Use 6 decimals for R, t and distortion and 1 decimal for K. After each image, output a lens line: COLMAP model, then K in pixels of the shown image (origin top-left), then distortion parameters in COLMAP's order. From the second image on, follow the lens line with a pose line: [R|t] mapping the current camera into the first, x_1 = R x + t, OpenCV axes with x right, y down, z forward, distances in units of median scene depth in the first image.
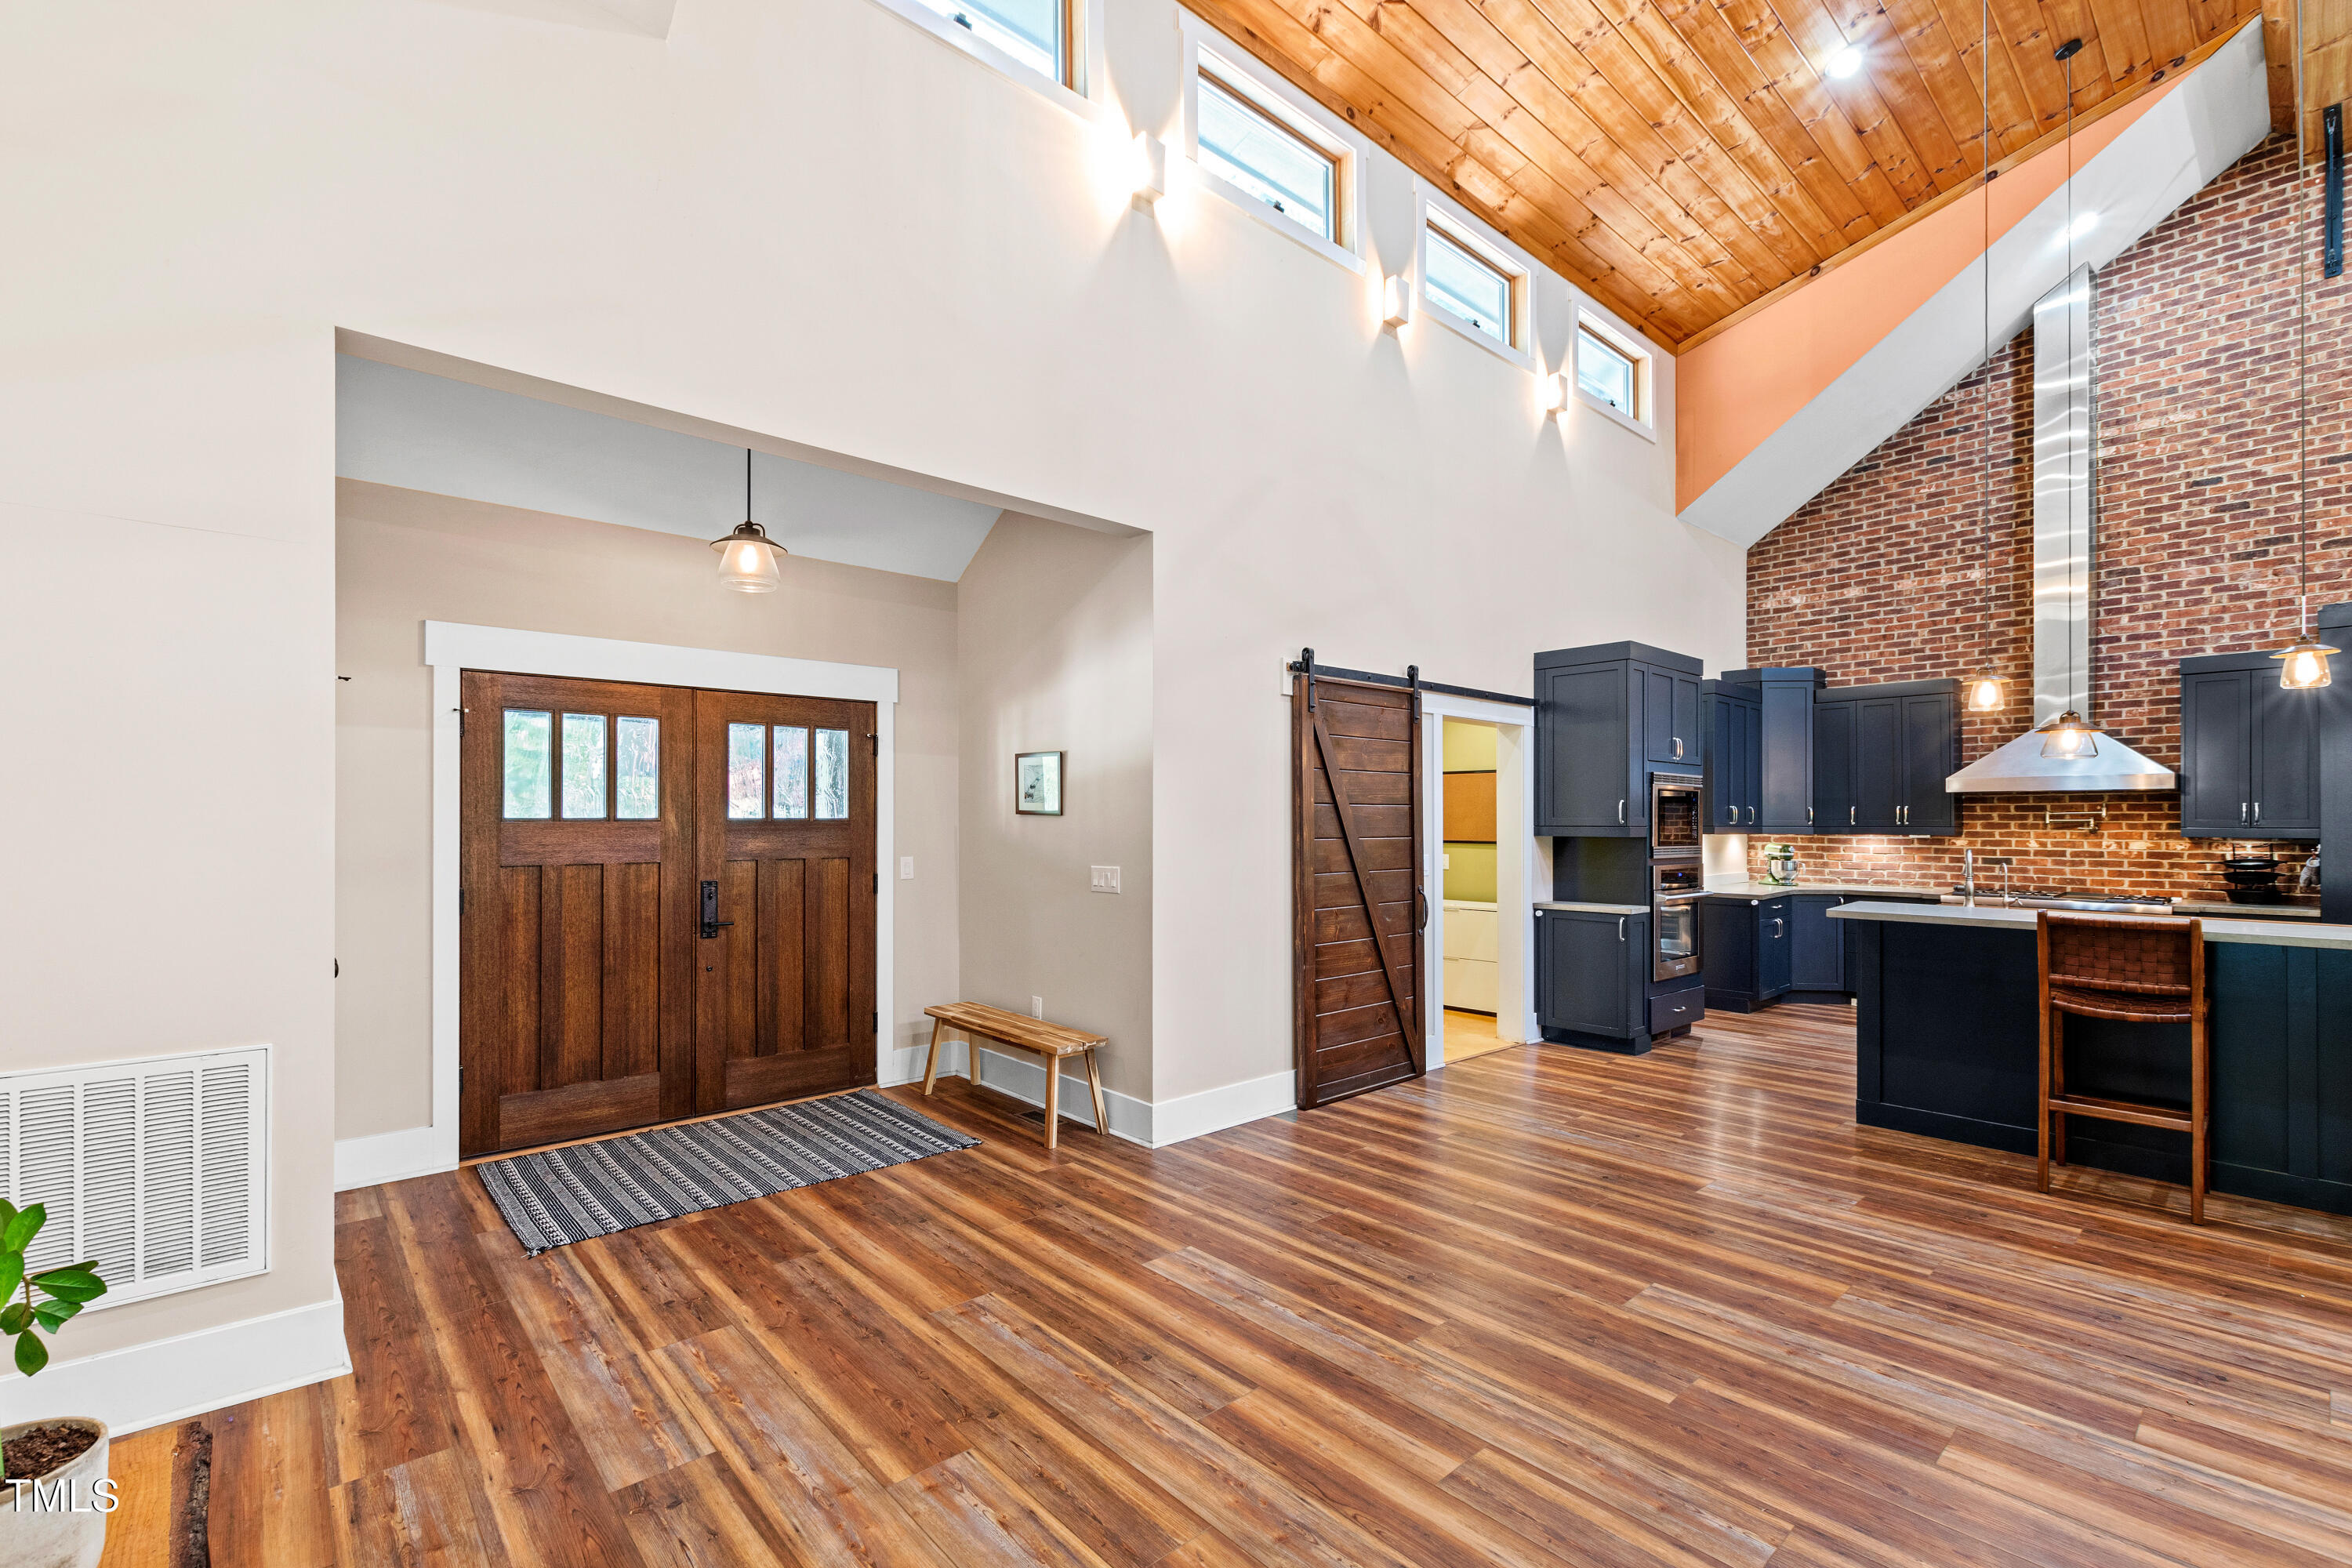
lens RADIAL K [[1022.8, 0, 1146.6], [0, 1022.8, 814.9], [0, 0, 1]] dist [0.006567, -0.003370]
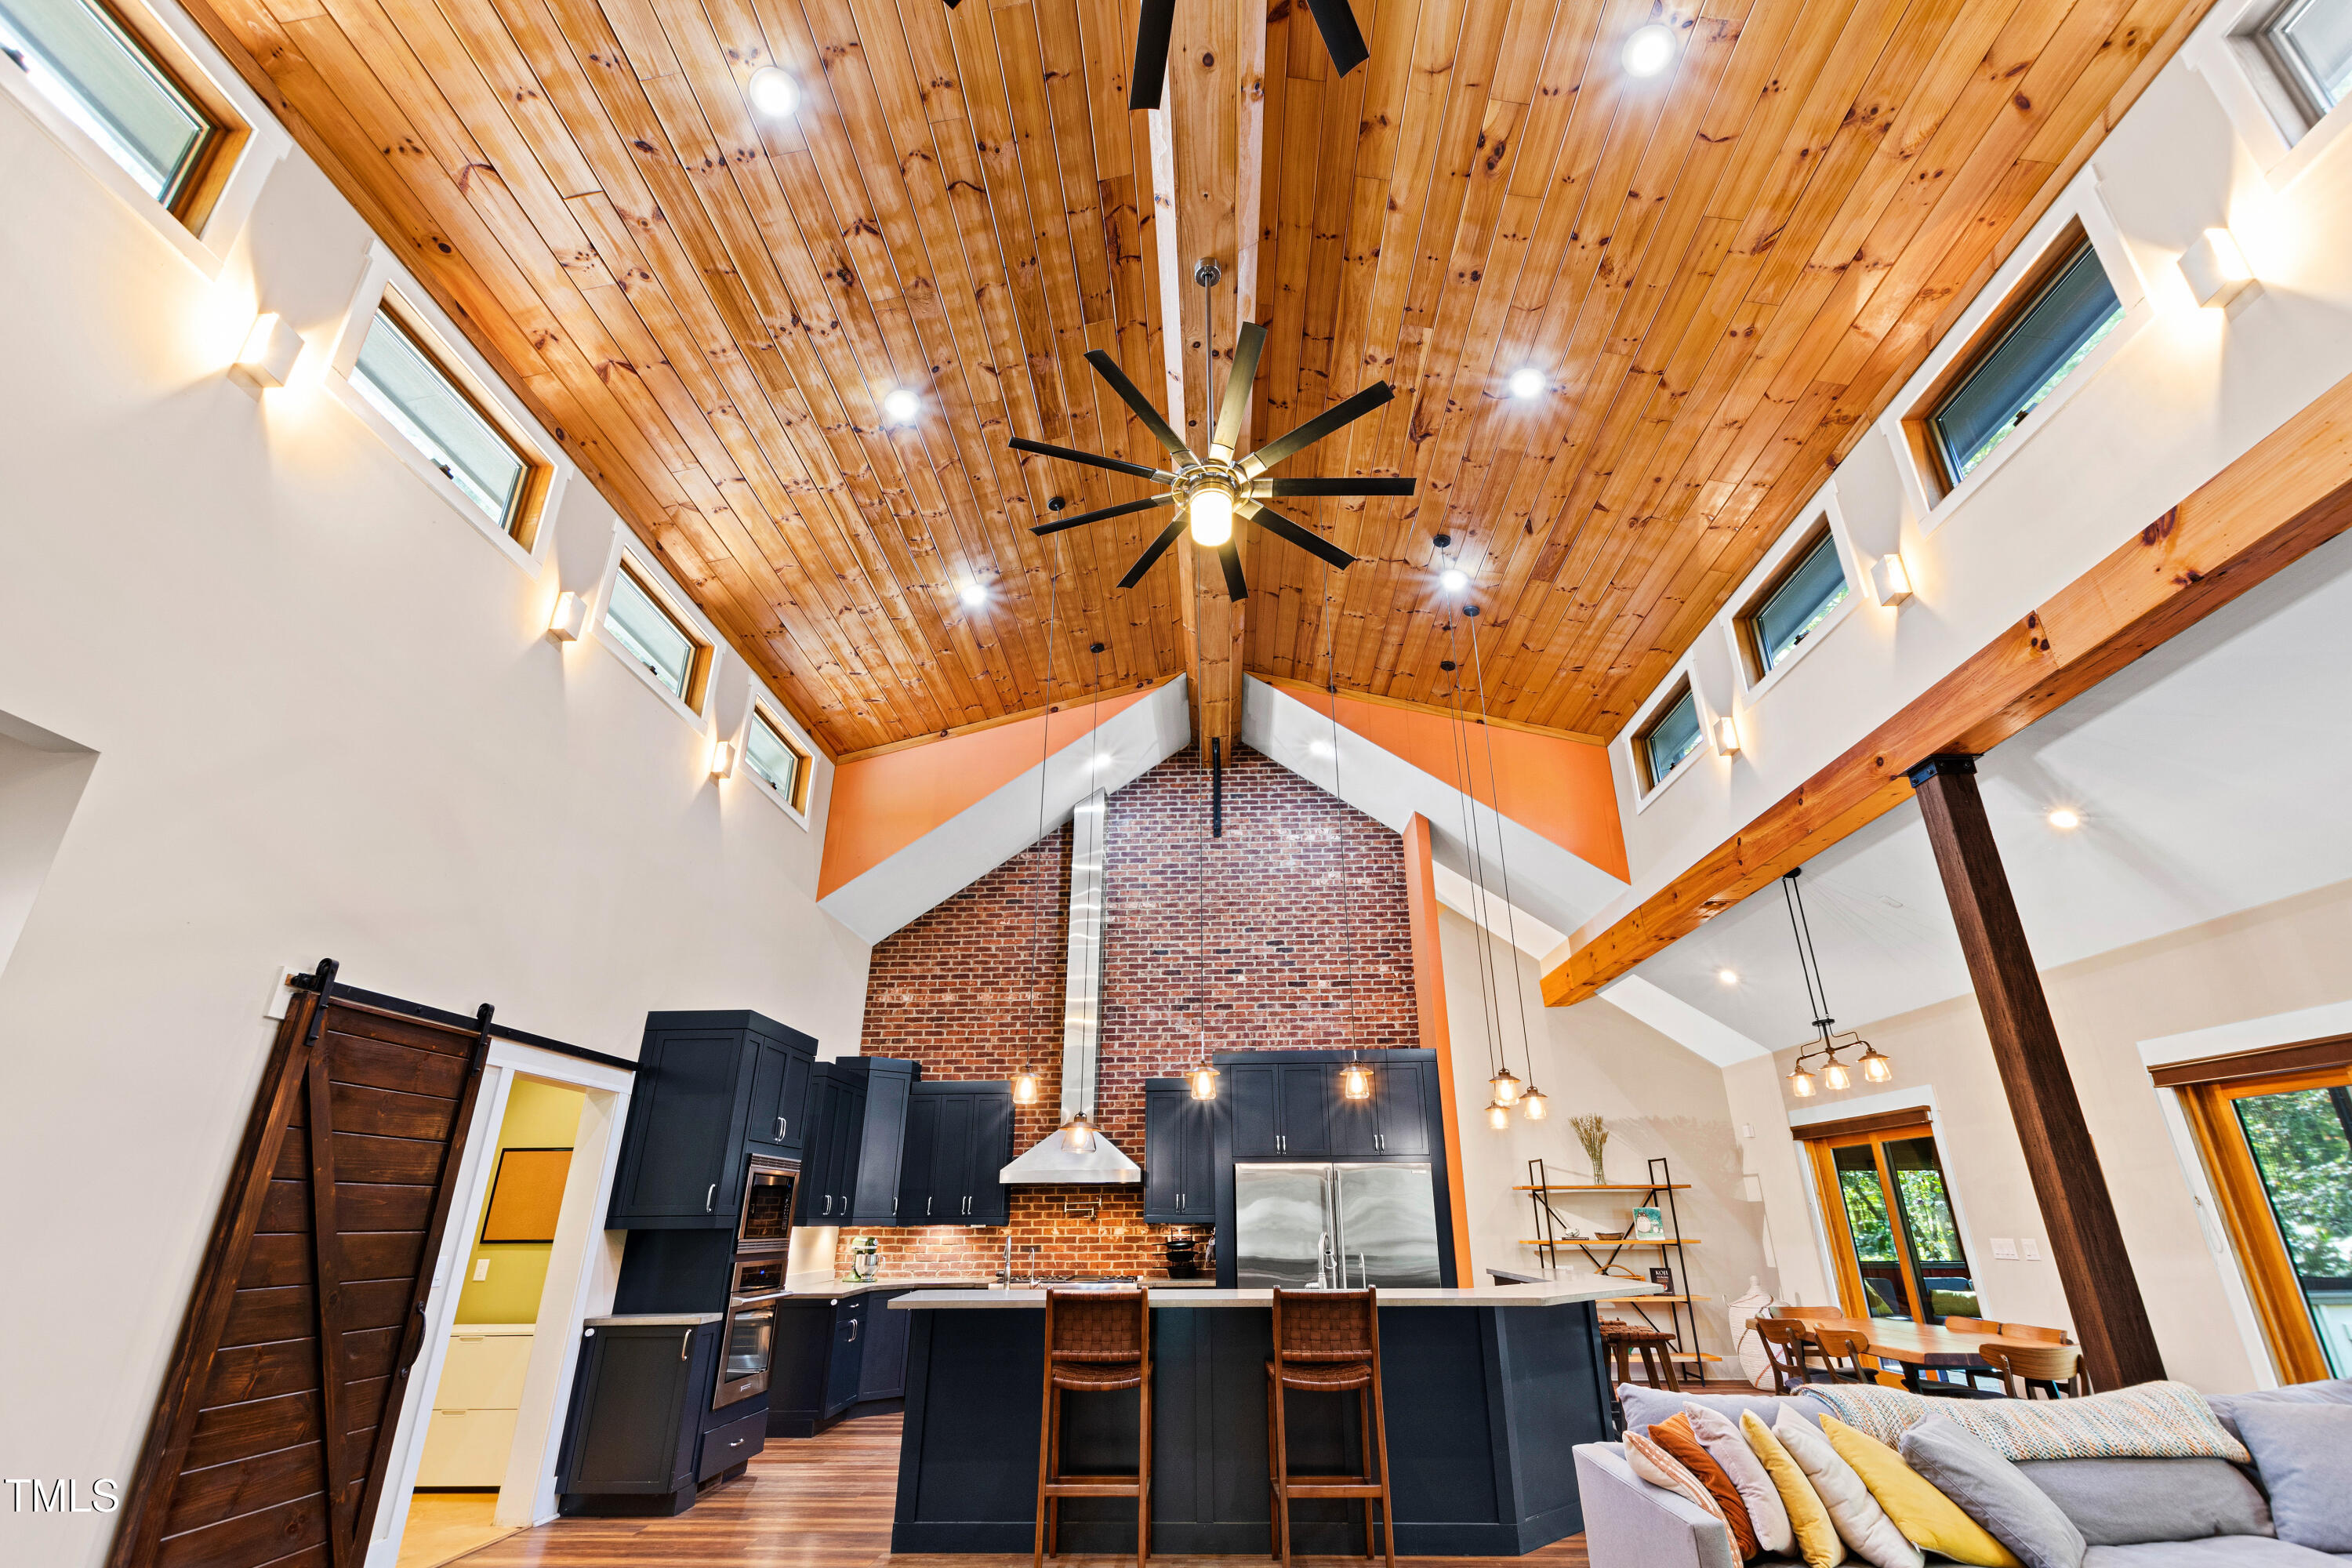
lens RADIAL K [[1022.8, 0, 1188.9], [0, 1022.8, 783.1], [0, 0, 1]] dist [0.006567, -0.003370]
pose [[0.678562, 0.282925, 0.677870, 0.031688], [0.001340, 0.922367, -0.386313, 0.009828], [-0.734542, 0.263046, 0.625504, 0.019942]]
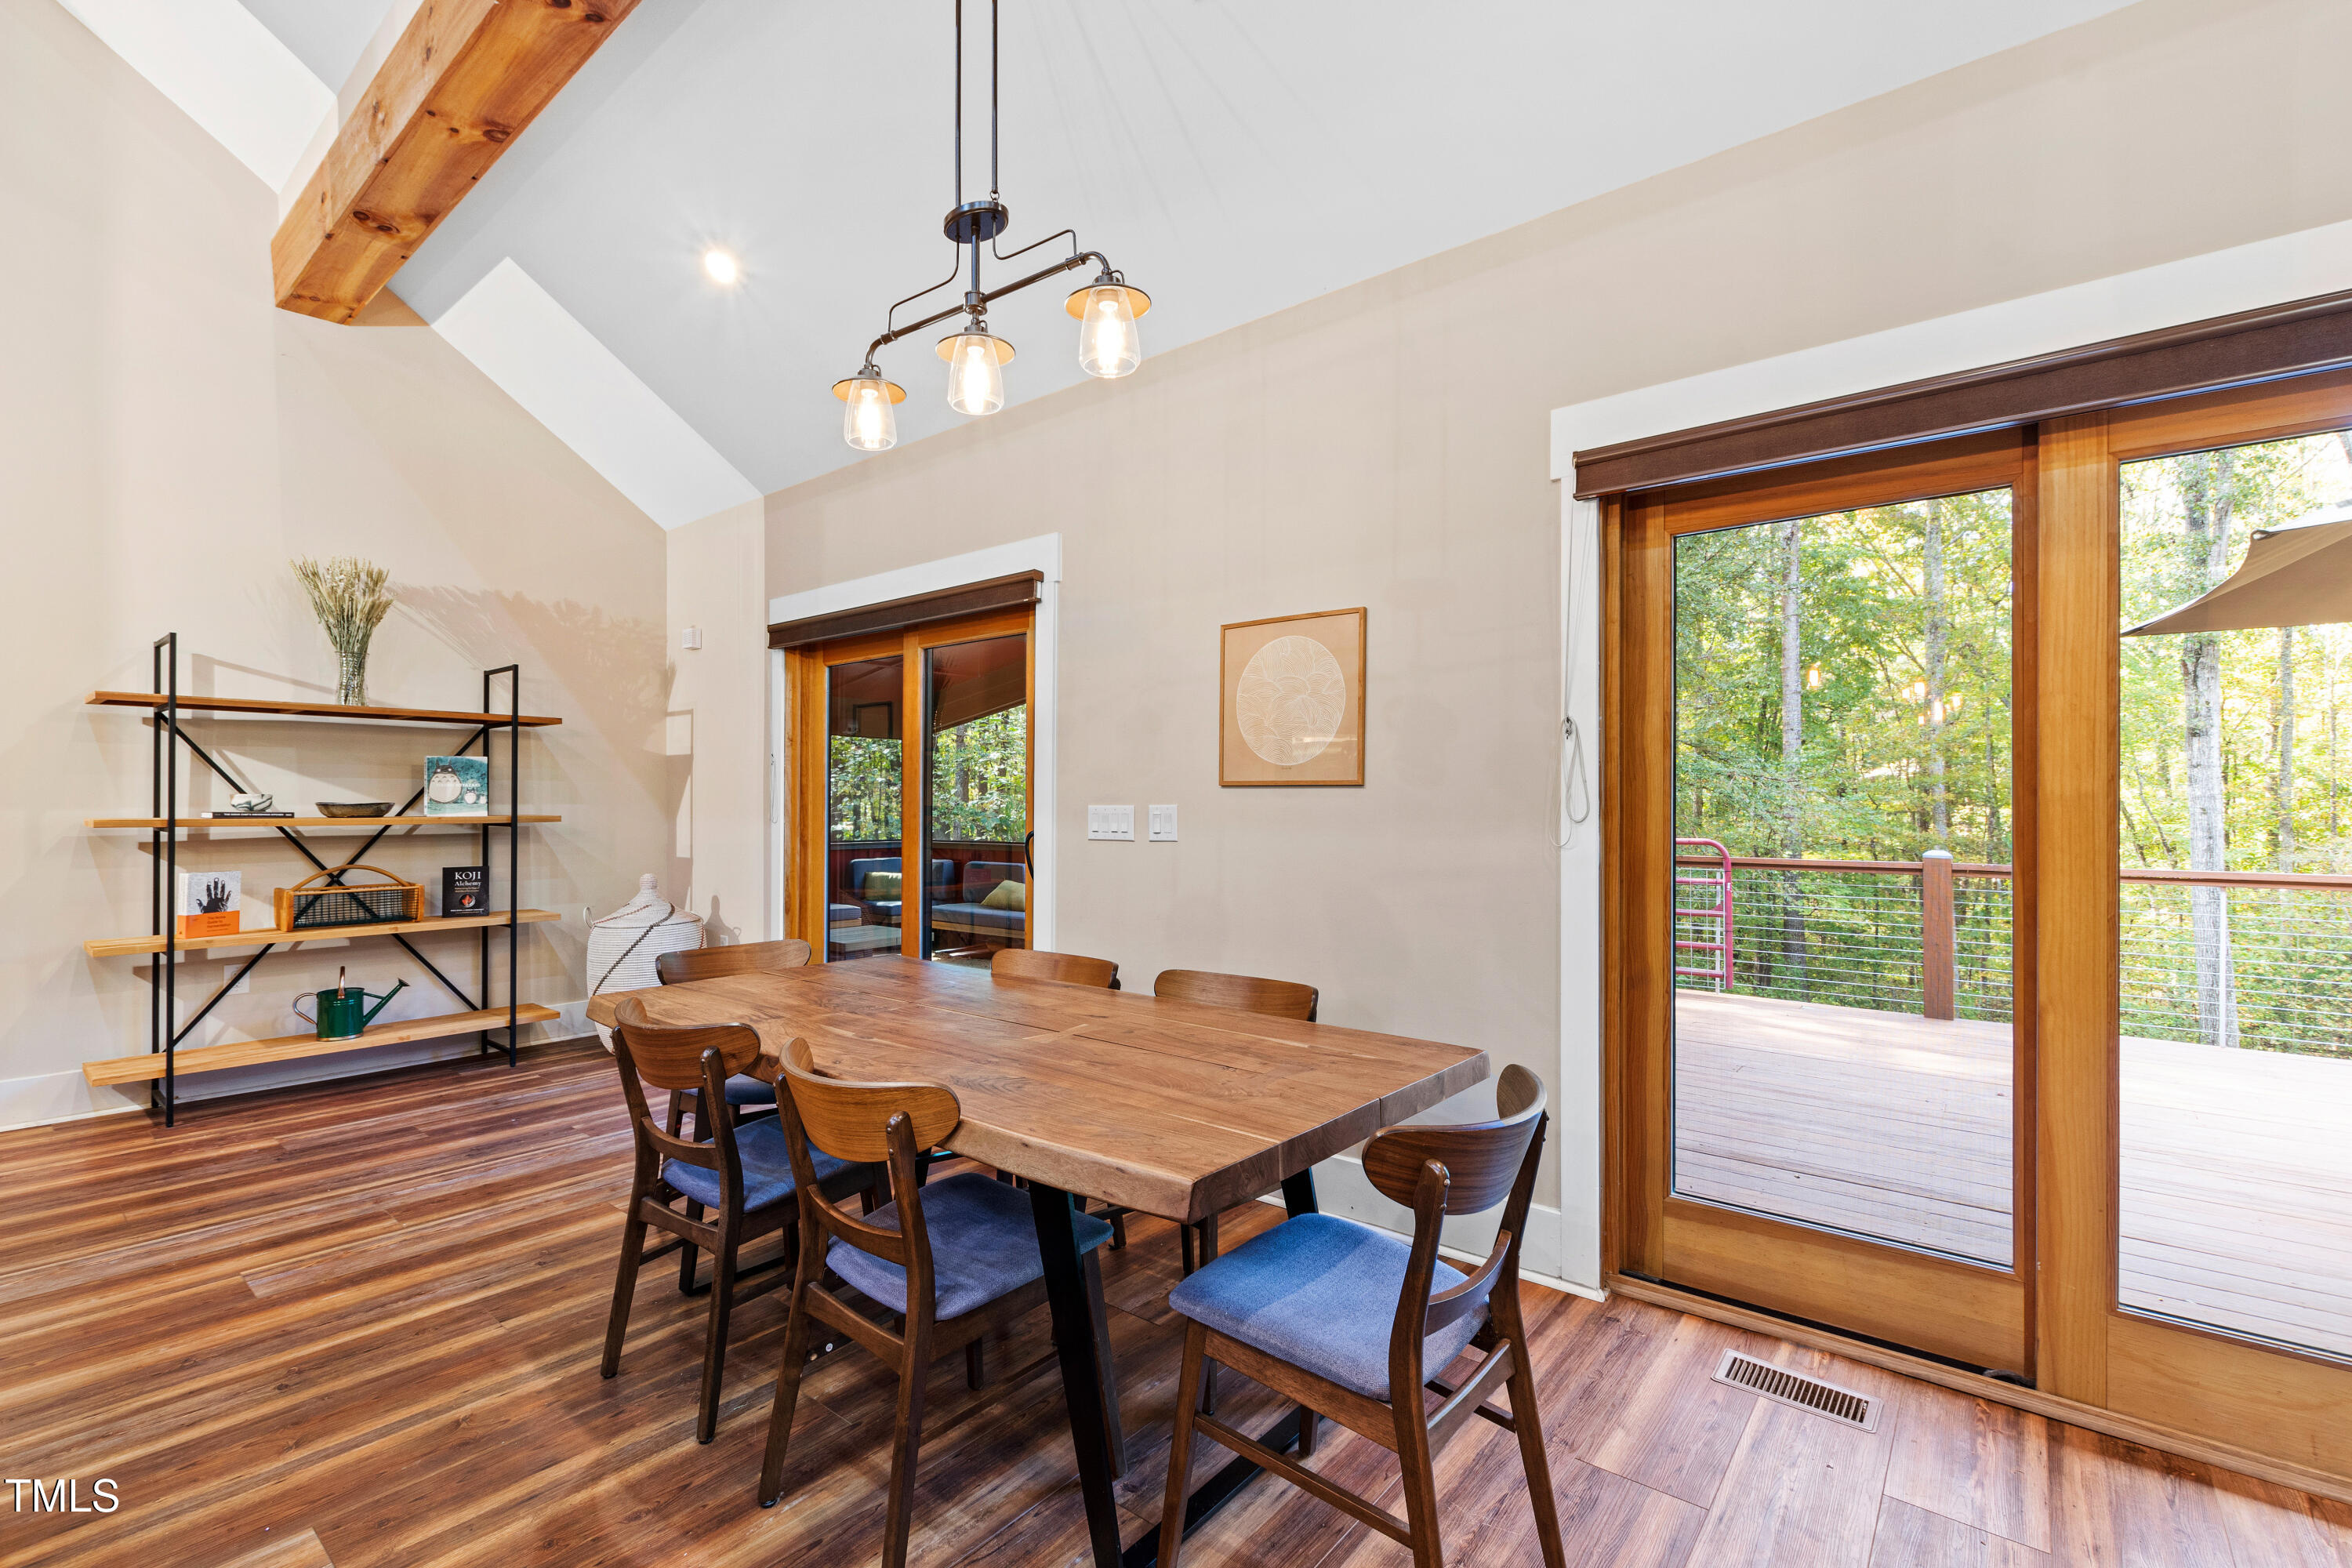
lens RADIAL K [[1022.8, 0, 1155.3], [0, 1022.8, 798.2], [0, 0, 1]] dist [0.006567, -0.003370]
pose [[-0.160074, 0.003057, 0.987100, 0.950150], [-0.007045, 0.999966, -0.004240, 0.036052], [-0.987080, -0.007633, -0.160048, 0.274309]]
